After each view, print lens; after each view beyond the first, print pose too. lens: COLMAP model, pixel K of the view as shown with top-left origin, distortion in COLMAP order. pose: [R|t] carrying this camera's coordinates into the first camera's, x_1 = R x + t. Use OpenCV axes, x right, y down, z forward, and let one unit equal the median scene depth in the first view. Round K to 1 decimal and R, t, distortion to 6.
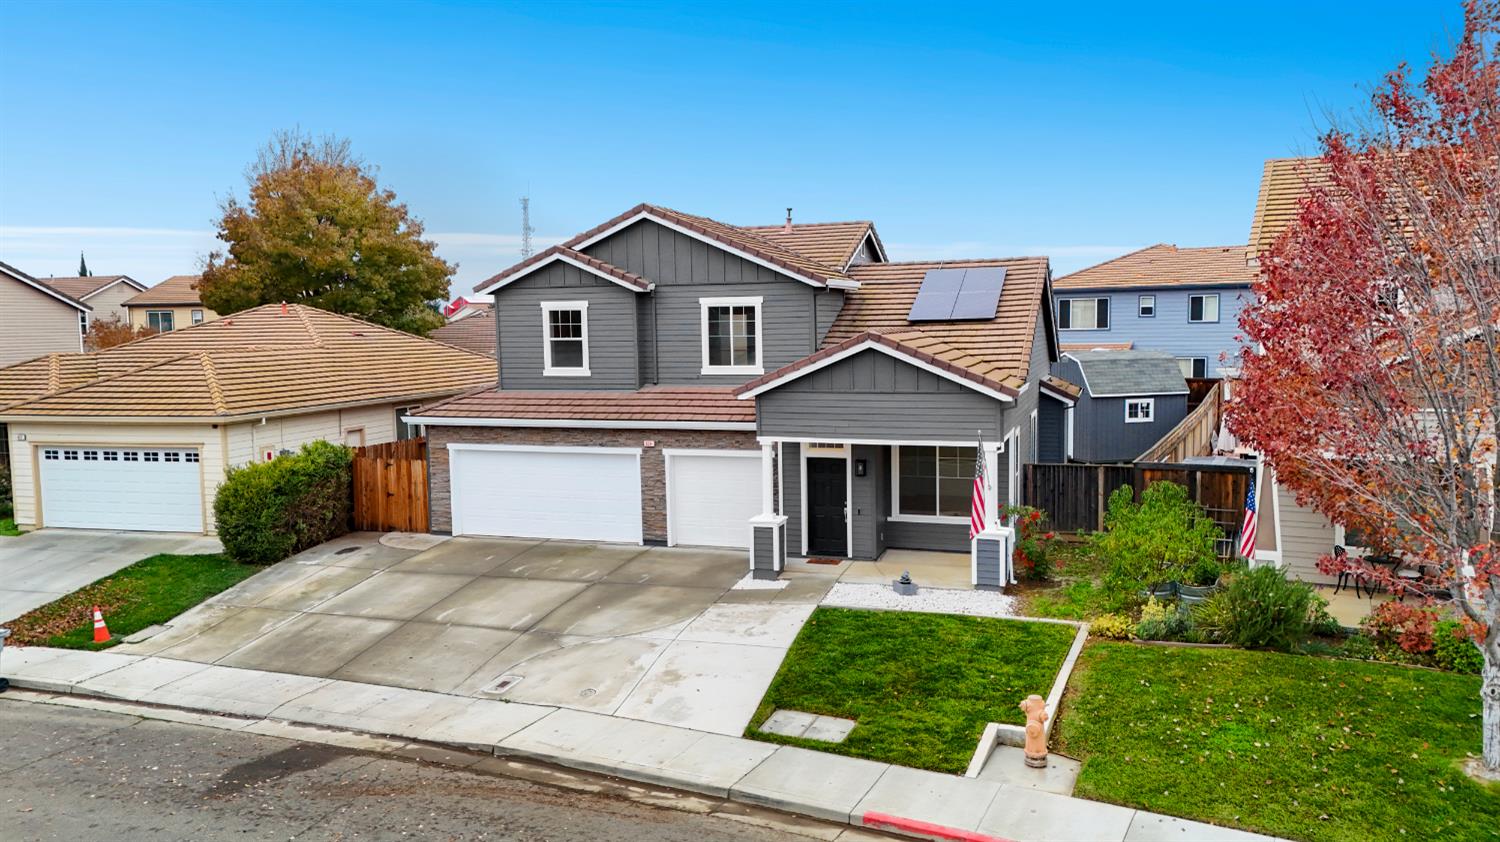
lens RADIAL K [[1089.7, 0, 746.0], [0, 1089.7, 421.0], [0, 0, 1]] dist [0.067282, -0.057843]
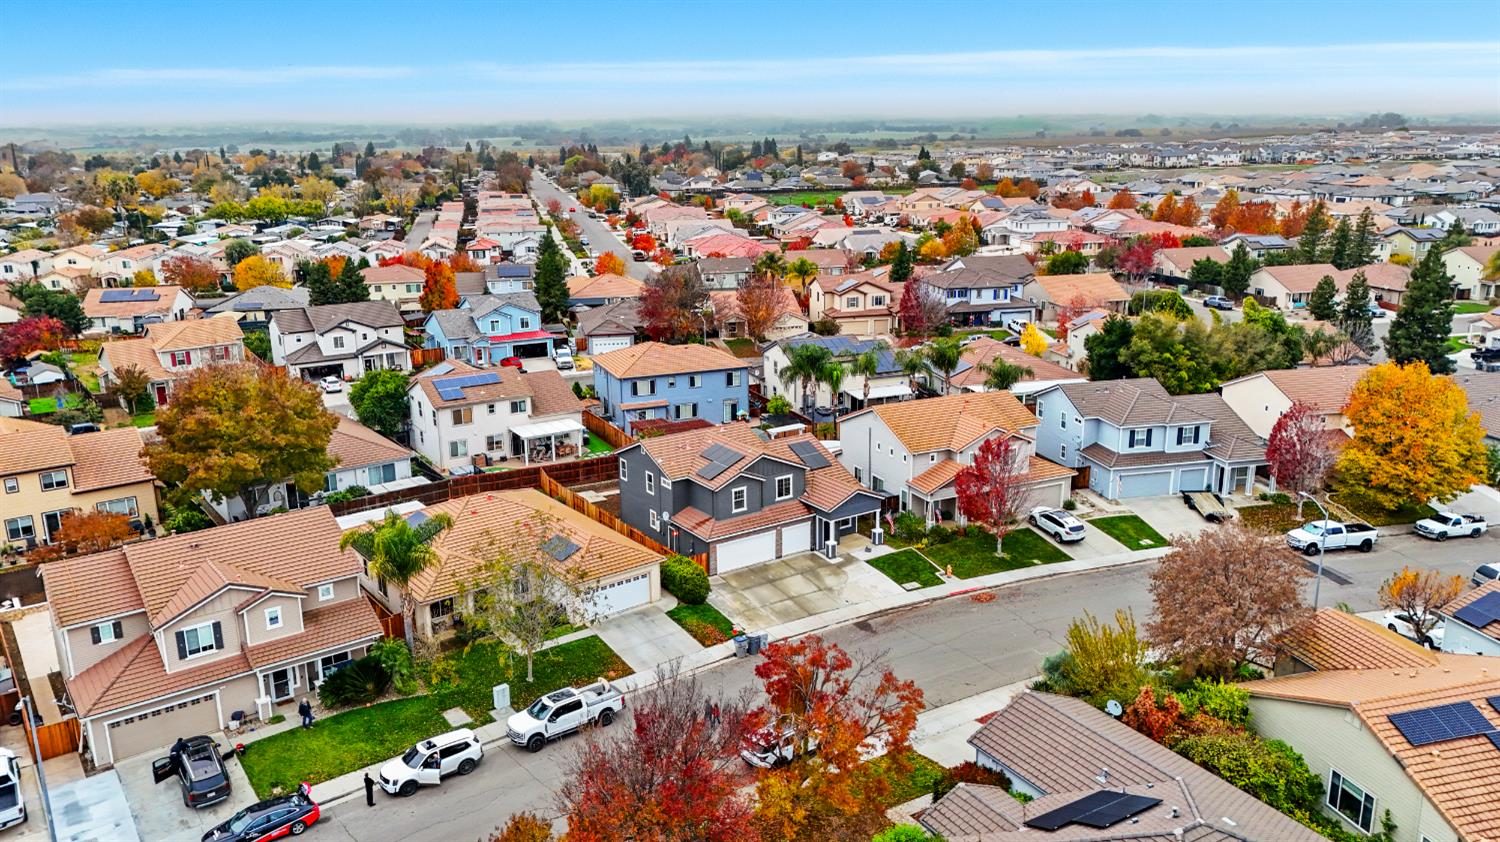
lens RADIAL K [[1089.7, 0, 746.0], [0, 1089.7, 421.0], [0, 0, 1]] dist [0.067282, -0.057843]
pose [[0.618206, -0.188037, 0.763193, -2.441945], [0.077099, 0.980788, 0.179196, -0.837520], [-0.782225, -0.051938, 0.620827, -0.857356]]
